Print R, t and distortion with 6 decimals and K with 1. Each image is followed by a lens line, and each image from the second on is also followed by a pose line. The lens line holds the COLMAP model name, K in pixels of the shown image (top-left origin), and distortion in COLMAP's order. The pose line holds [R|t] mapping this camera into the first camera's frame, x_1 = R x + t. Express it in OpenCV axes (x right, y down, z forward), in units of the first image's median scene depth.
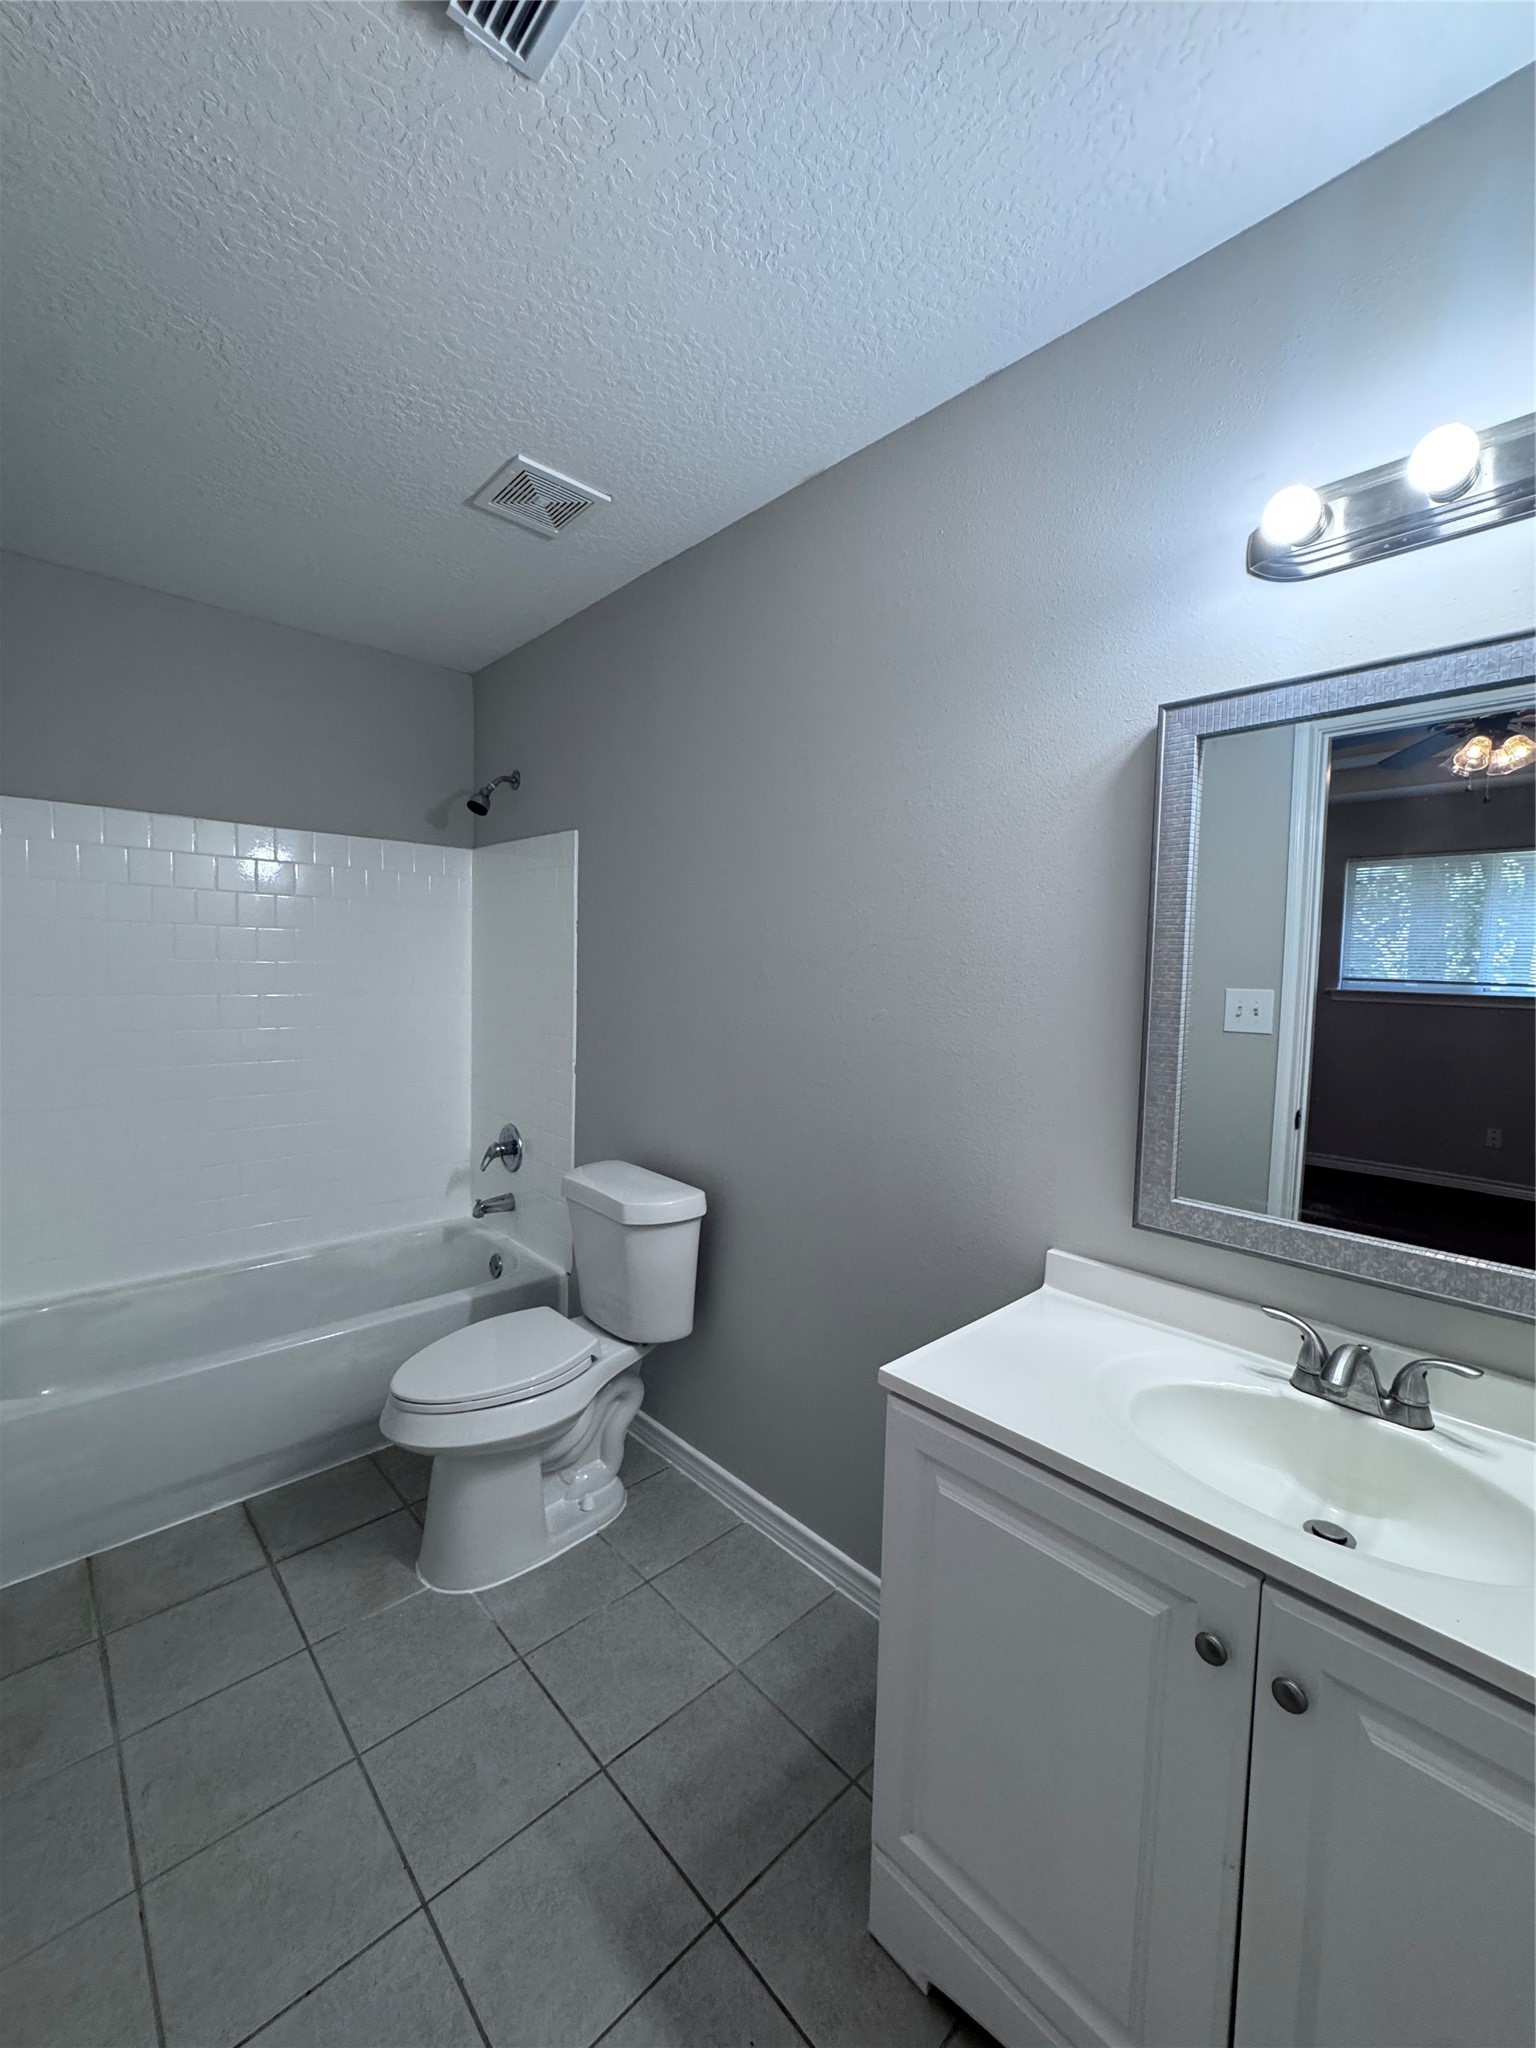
lens RADIAL K [[819.3, 0, 763.8], [0, 819.3, 1026.6], [0, 0, 1]] dist [-0.002057, 0.000455]
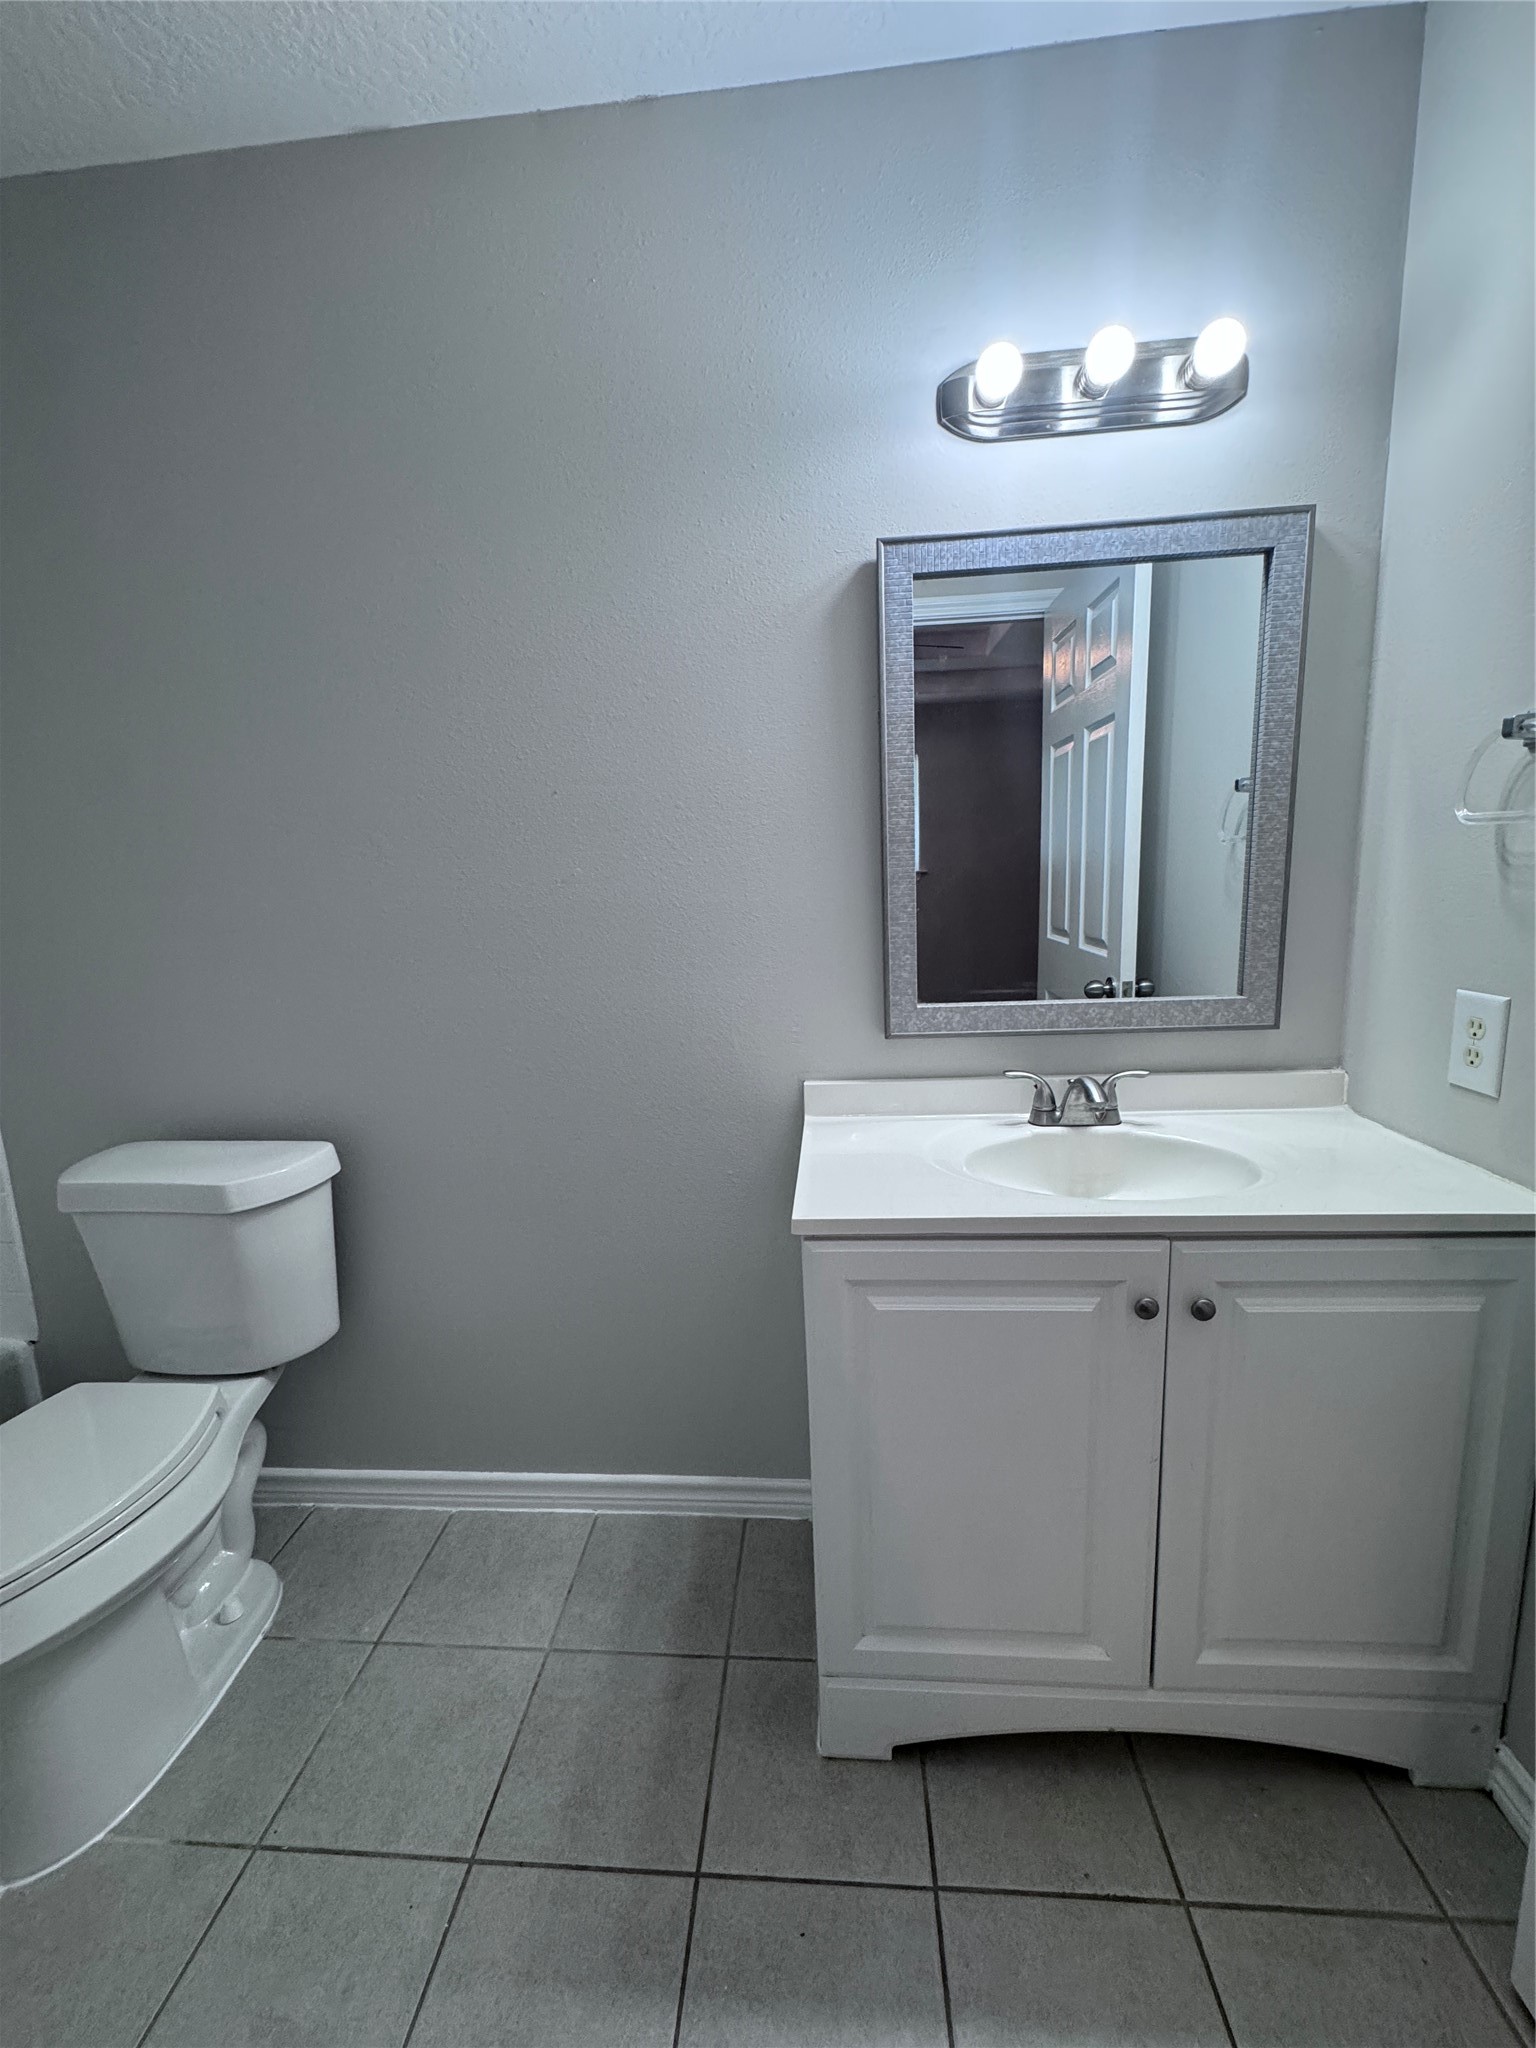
lens RADIAL K [[819.3, 0, 763.8], [0, 819.3, 1026.6], [0, 0, 1]] dist [-0.002057, 0.000455]
pose [[0.738461, -0.169241, 0.652712, -0.401949], [0.107248, 0.985147, 0.134100, 0.063987], [-0.665712, -0.029026, 0.745644, 0.292967]]
